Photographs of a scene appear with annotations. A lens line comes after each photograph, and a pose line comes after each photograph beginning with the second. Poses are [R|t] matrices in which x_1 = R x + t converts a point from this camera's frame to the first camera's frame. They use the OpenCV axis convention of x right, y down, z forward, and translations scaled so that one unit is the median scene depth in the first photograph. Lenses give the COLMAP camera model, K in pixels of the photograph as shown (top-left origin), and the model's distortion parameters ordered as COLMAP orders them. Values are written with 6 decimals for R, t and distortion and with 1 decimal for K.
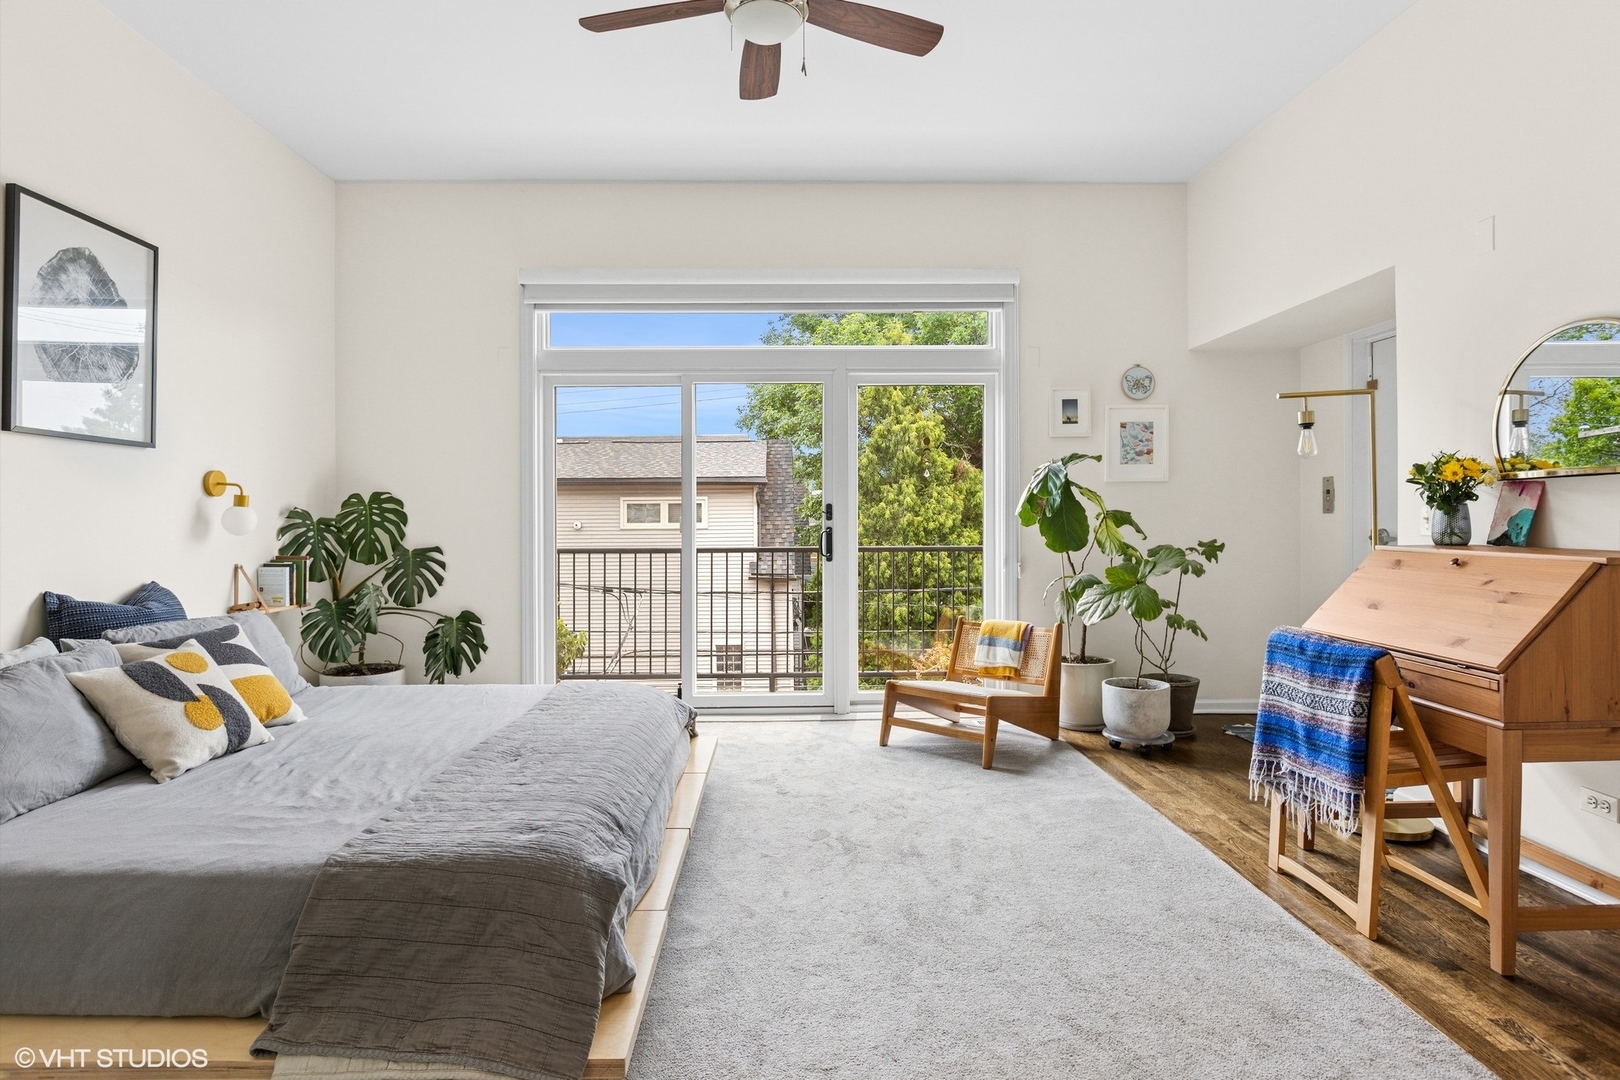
lens RADIAL K [[836.4, 0, 811.8], [0, 836.4, 517.8], [0, 0, 1]] dist [0.004415, 0.000679]
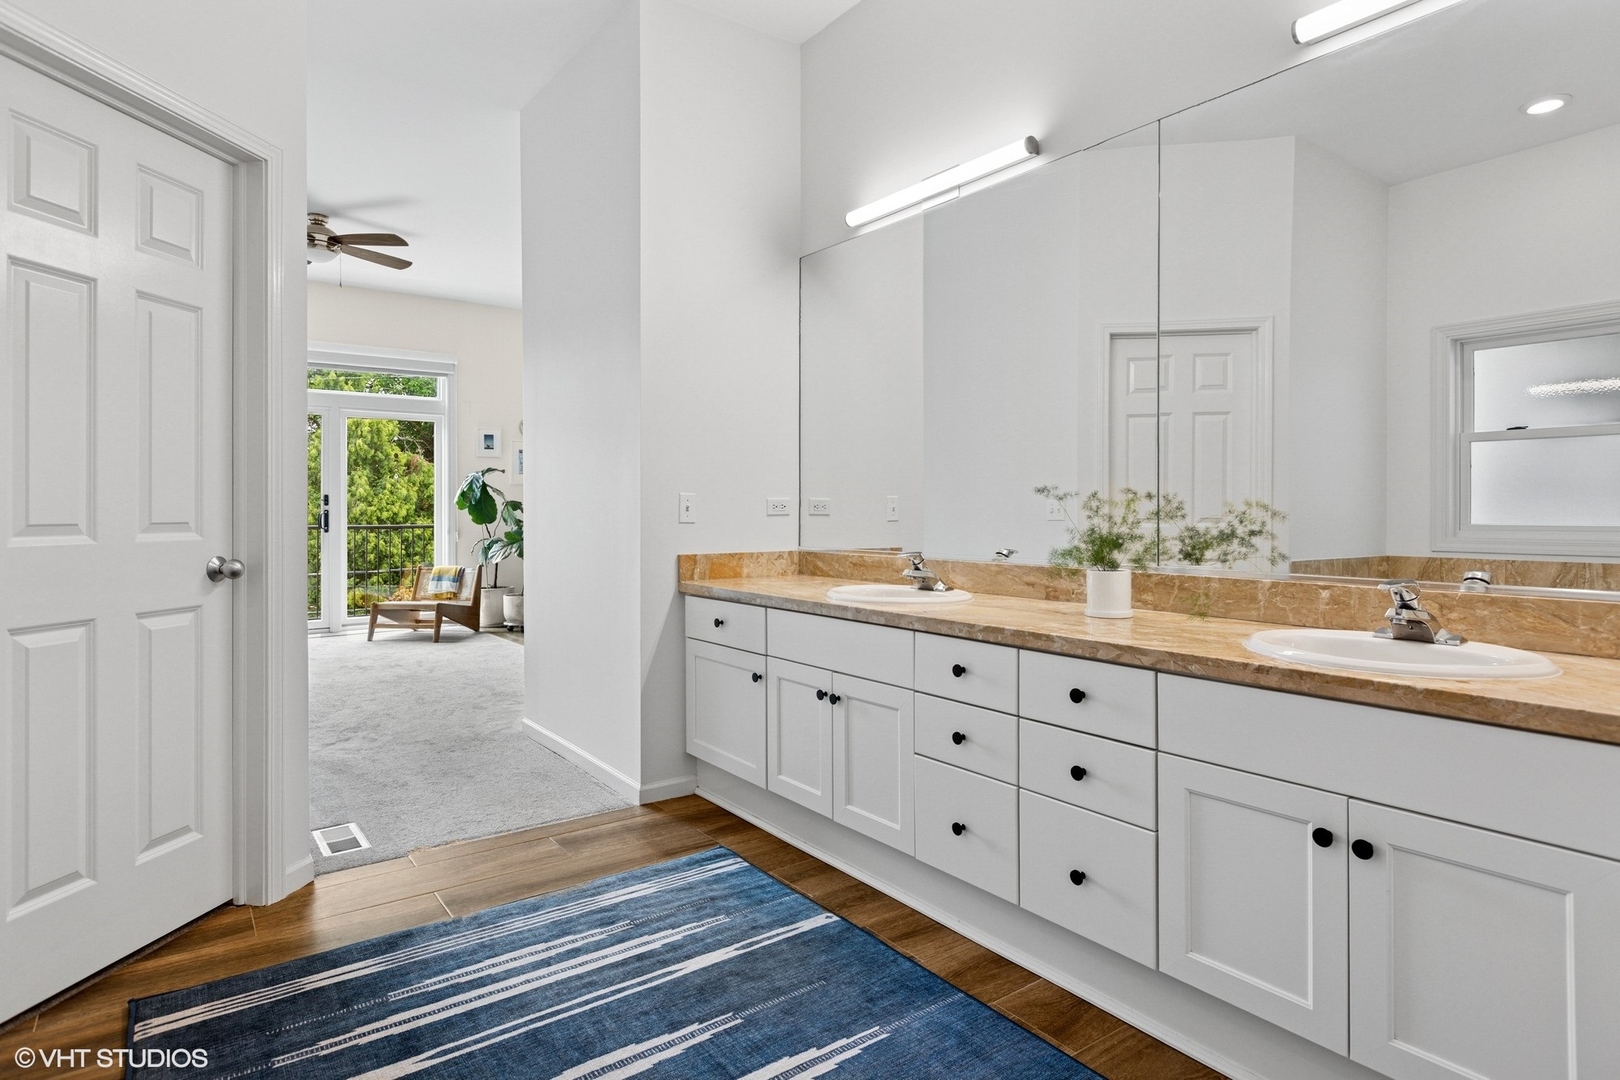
lens RADIAL K [[842.4, 0, 778.8], [0, 842.4, 515.1], [0, 0, 1]] dist [0.002263, 0.000102]
pose [[0.832440, 0.000653, 0.554115, -0.155711], [-0.003933, 0.999981, 0.004730, 0.010513], [-0.554101, -0.006117, 0.832427, -0.789466]]
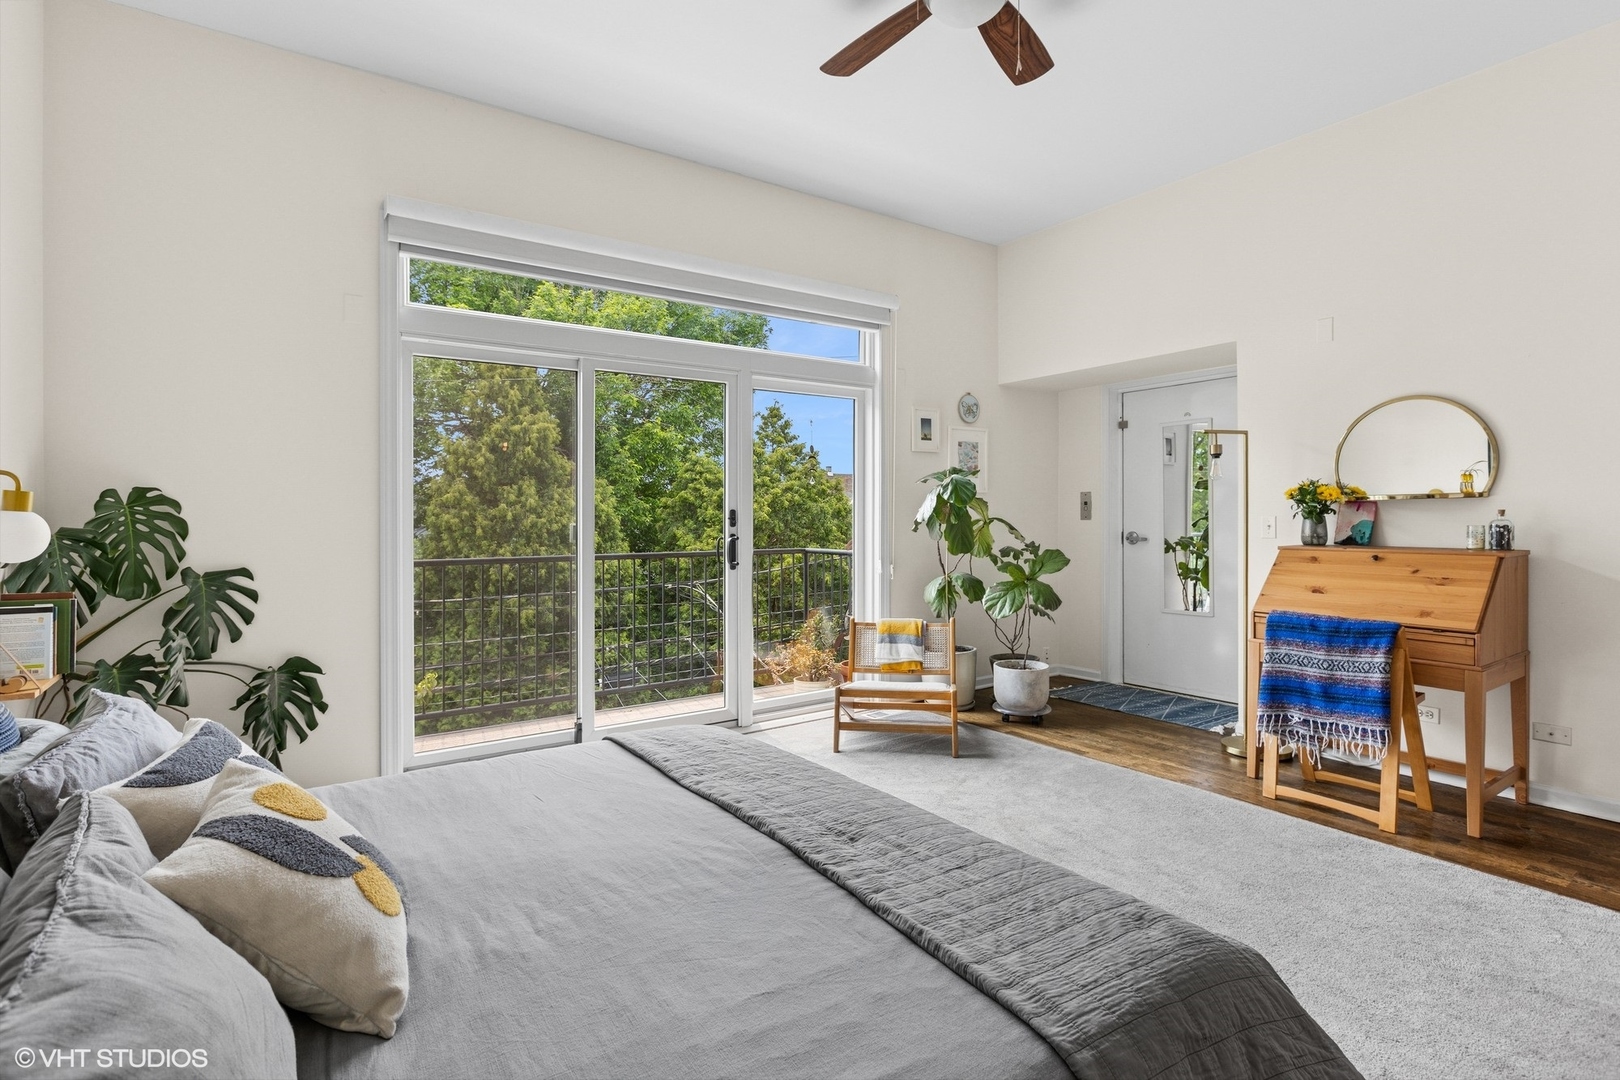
lens RADIAL K [[772.6, 0, 812.4], [0, 772.6, 519.6], [0, 0, 1]] dist [0.010419, -0.005082]
pose [[0.844033, -0.000125, 0.536291, -0.411759], [-0.000851, 0.999998, 0.001573, -0.007534], [-0.536291, -0.001784, 0.844032, 0.218927]]
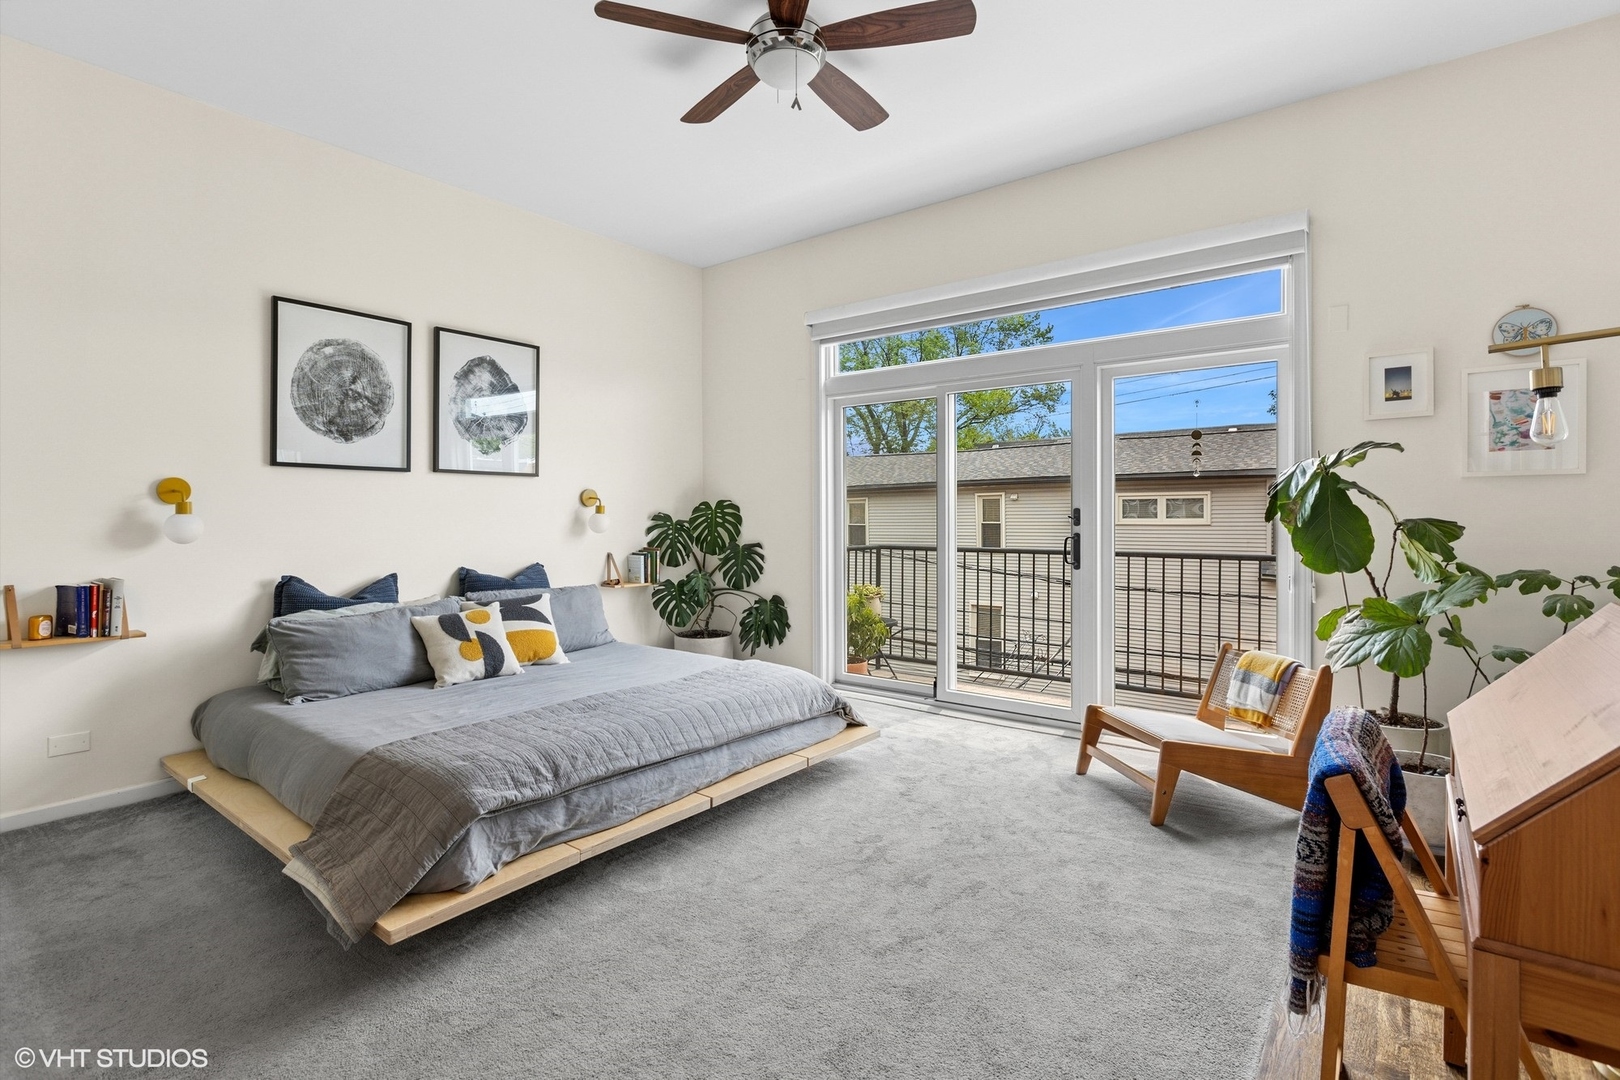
lens RADIAL K [[772.6, 0, 813.8], [0, 772.6, 518.8], [0, 0, 1]] dist [0.010419, -0.005082]
pose [[0.776744, 0.007790, -0.629769, 0.368318], [-0.000807, 0.999935, 0.011373, -0.015812], [0.629816, -0.008326, 0.776700, 0.150561]]
